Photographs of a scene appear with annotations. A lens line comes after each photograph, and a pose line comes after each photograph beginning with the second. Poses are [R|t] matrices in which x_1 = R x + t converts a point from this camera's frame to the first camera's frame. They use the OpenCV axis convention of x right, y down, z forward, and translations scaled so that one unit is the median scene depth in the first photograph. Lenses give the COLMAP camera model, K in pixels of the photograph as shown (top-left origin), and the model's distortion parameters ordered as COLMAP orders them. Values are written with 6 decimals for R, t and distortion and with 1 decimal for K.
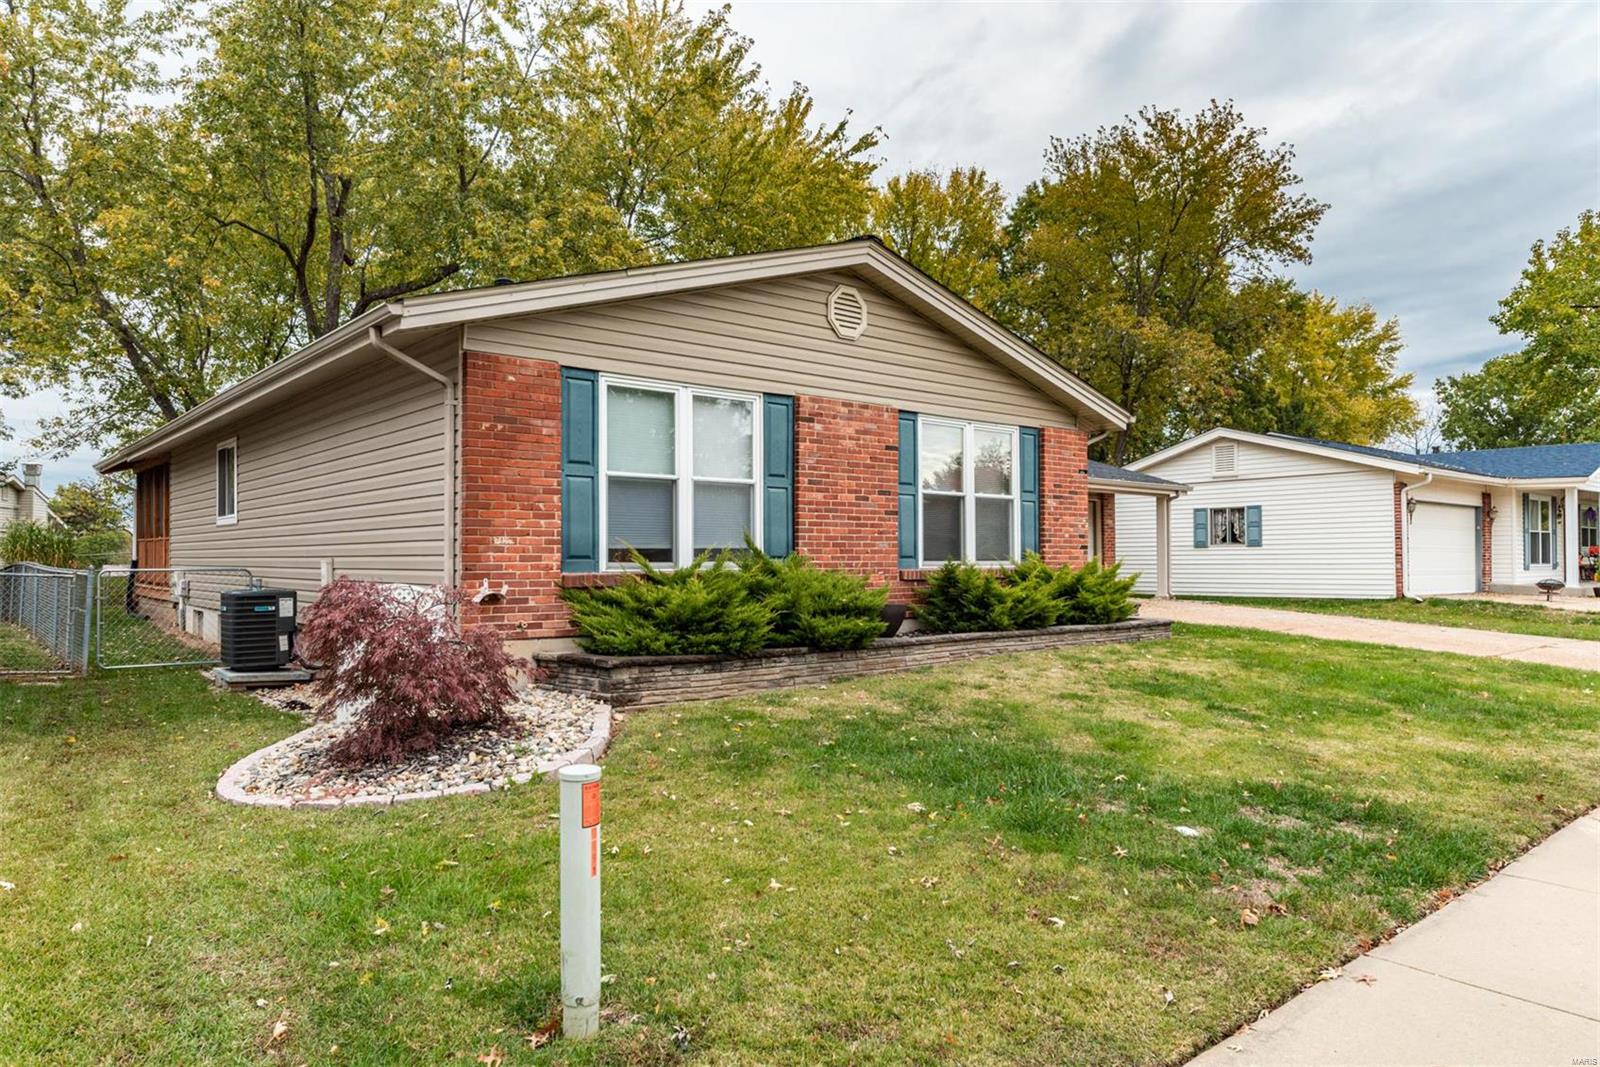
lens RADIAL K [[1071.7, 0, 799.7], [0, 1071.7, 527.1], [0, 0, 1]] dist [0.003314, 0.000659]
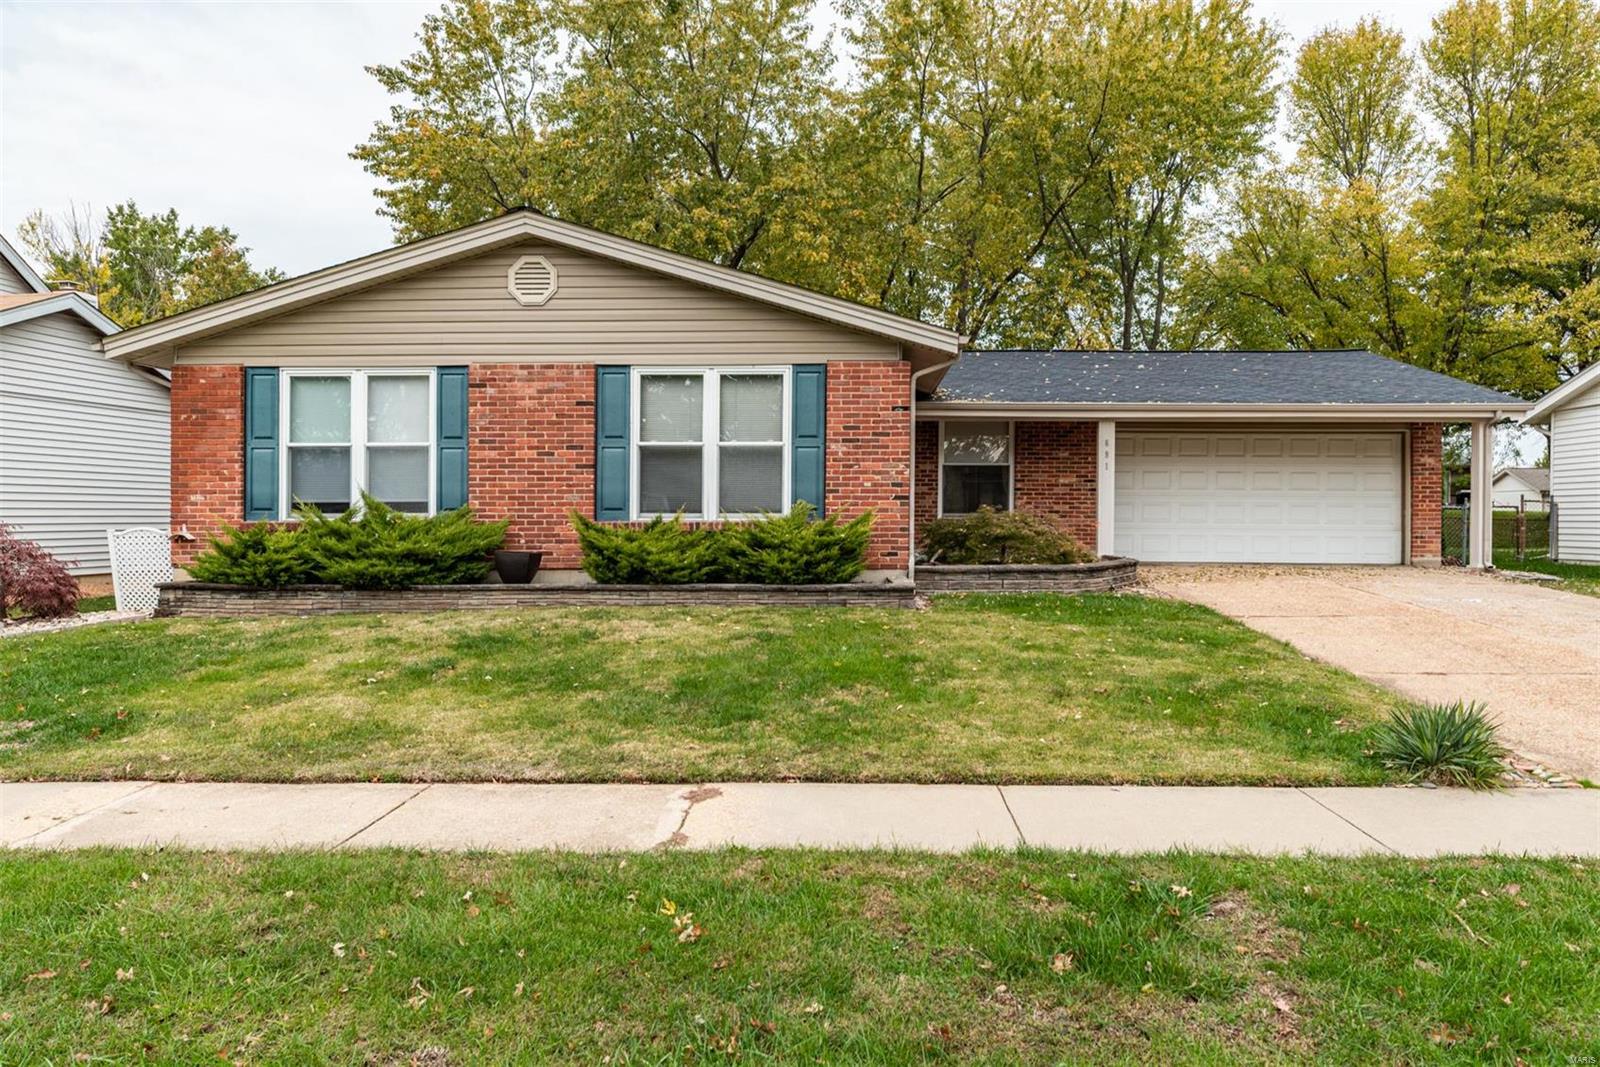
lens RADIAL K [[859.2, 0, 803.5], [0, 859.2, 541.0], [0, 0, 1]] dist [-0.007393, -0.001162]
pose [[0.738743, 0.010932, -0.673899, 0.877692], [0.018244, 0.999178, 0.036207, 0.035783], [0.673740, -0.039042, 0.737936, 0.575801]]
